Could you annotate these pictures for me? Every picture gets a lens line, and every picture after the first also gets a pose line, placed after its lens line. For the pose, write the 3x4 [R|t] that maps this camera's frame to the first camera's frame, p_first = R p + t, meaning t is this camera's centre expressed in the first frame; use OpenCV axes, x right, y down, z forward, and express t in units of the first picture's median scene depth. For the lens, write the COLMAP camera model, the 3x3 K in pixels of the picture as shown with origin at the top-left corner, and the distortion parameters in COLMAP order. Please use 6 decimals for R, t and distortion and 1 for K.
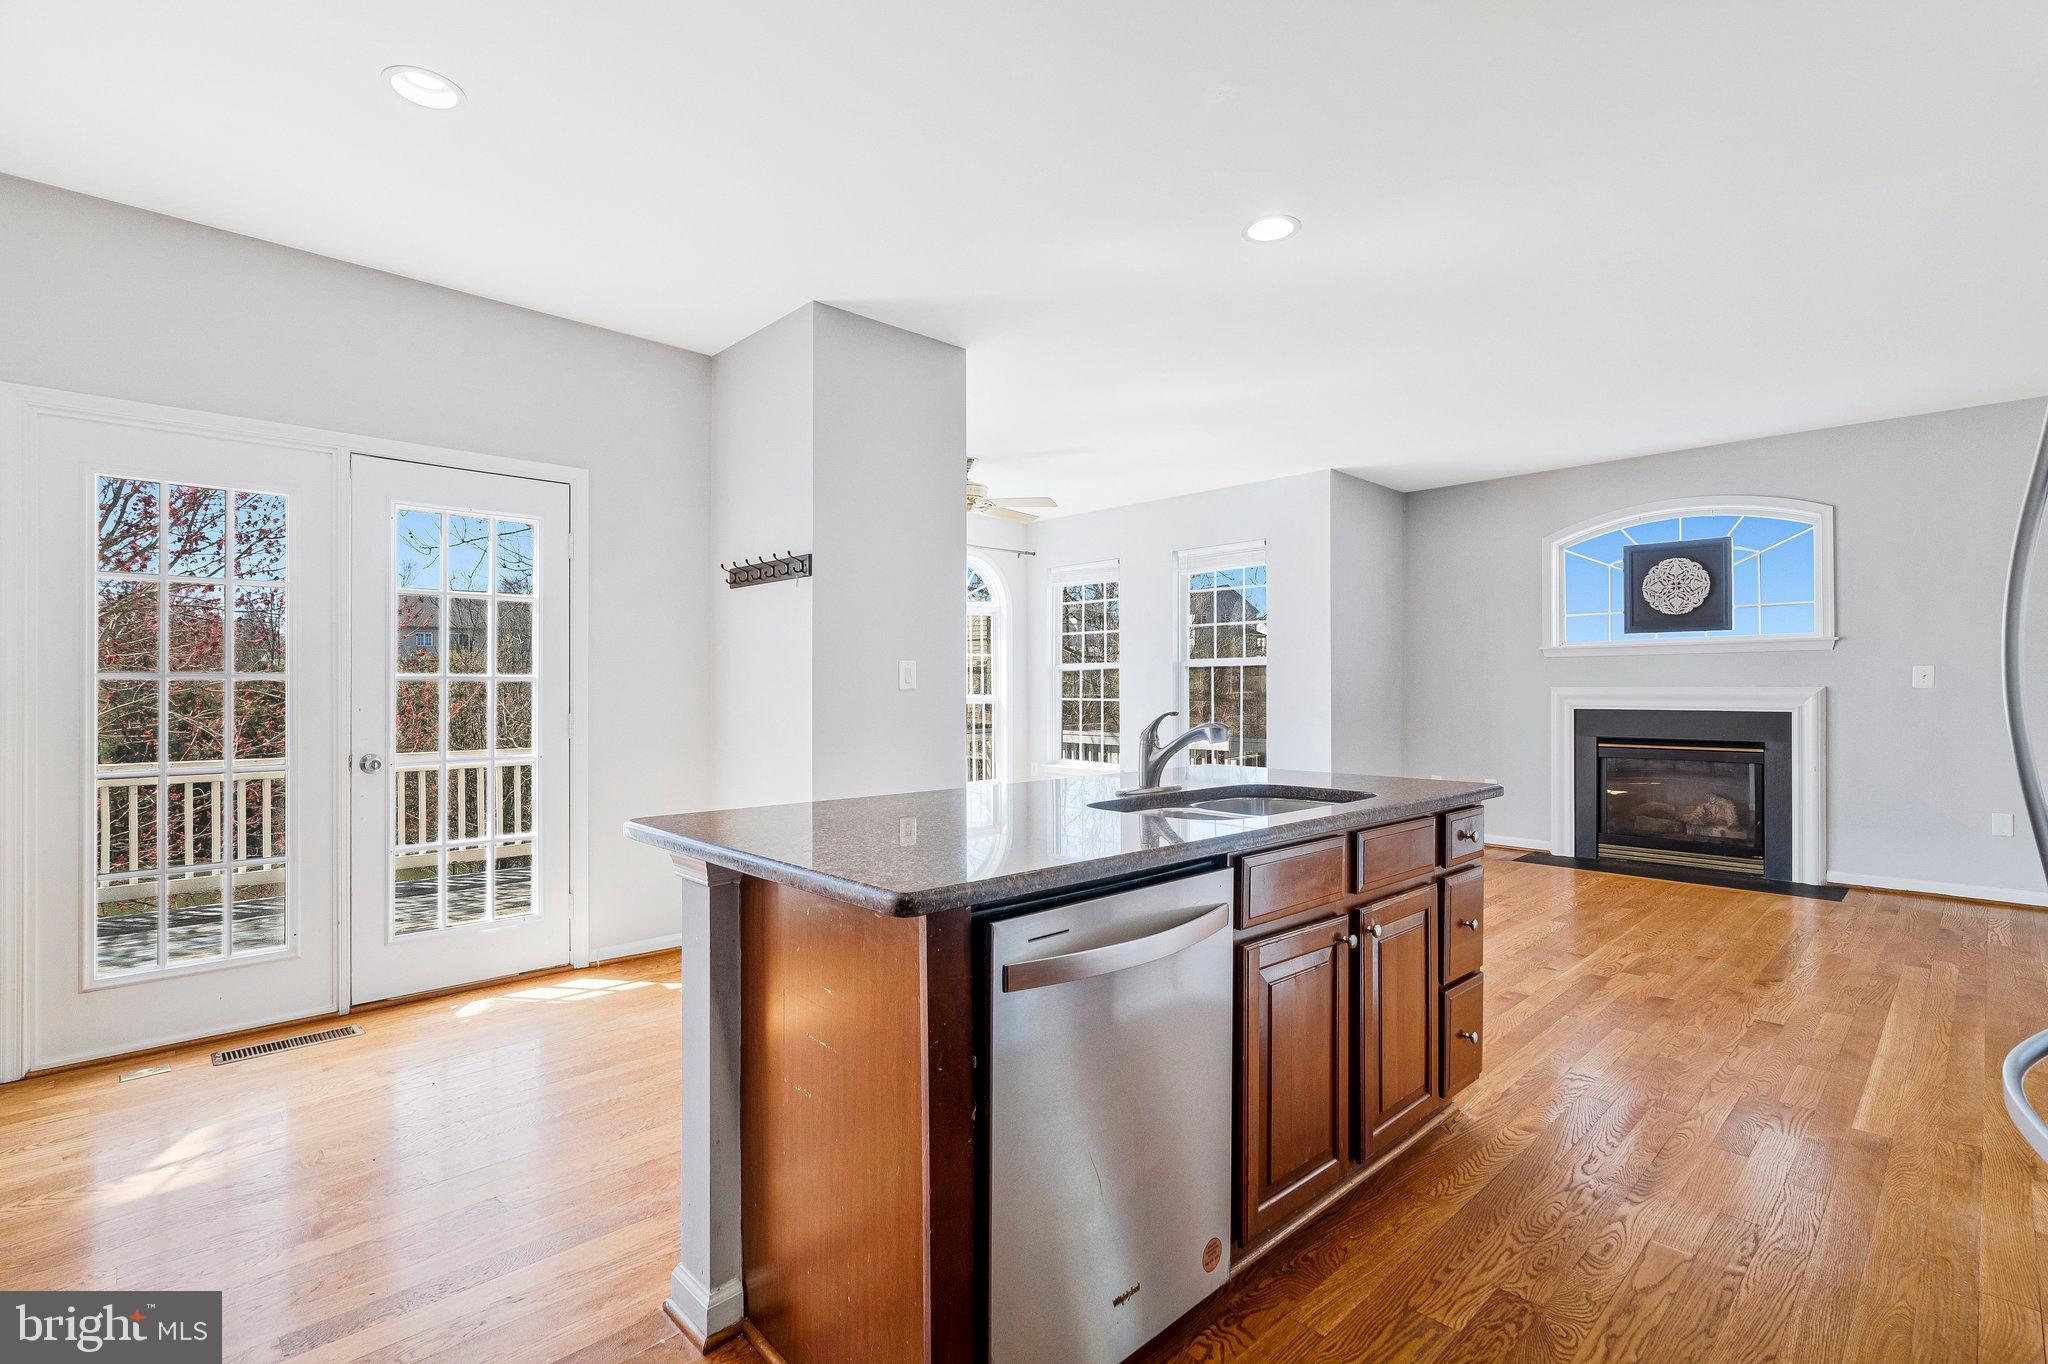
lens RADIAL K [[944.8, 0, 1024.8], [0, 944.8, 686.2], [0, 0, 1]] dist [0.000301, 0.000021]
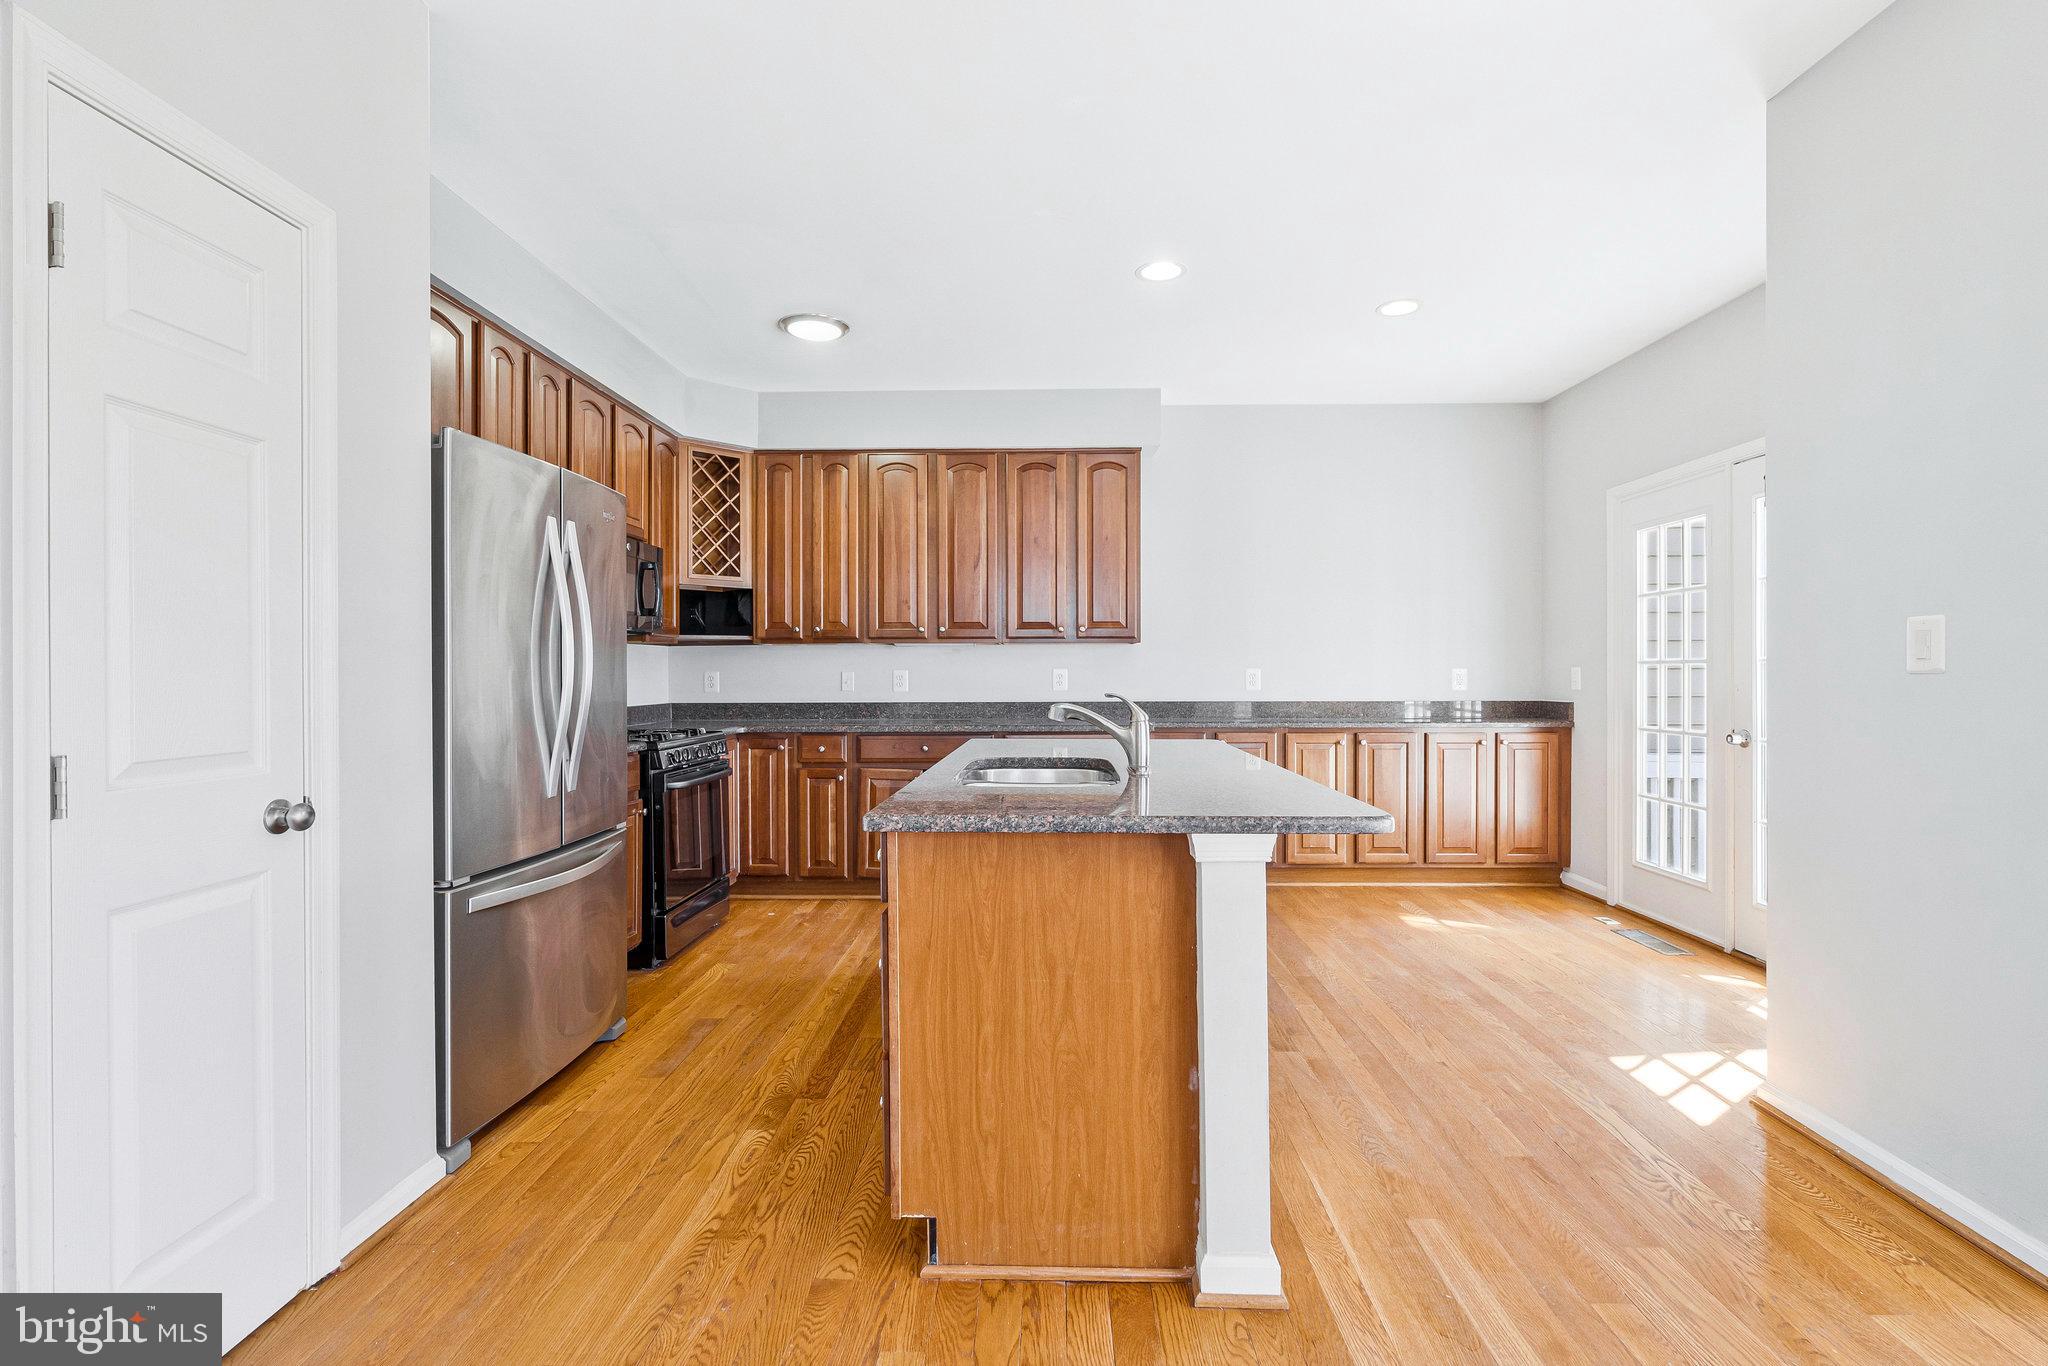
lens RADIAL K [[944.8, 0, 1025.1], [0, 944.8, 679.4], [0, 0, 1]] dist [0.000301, 0.000021]
pose [[-0.716217, 0.005341, -0.697857, 1.165484], [0.004159, 0.999986, 0.003385, 0.007713], [0.697865, -0.000478, -0.716229, 2.038832]]
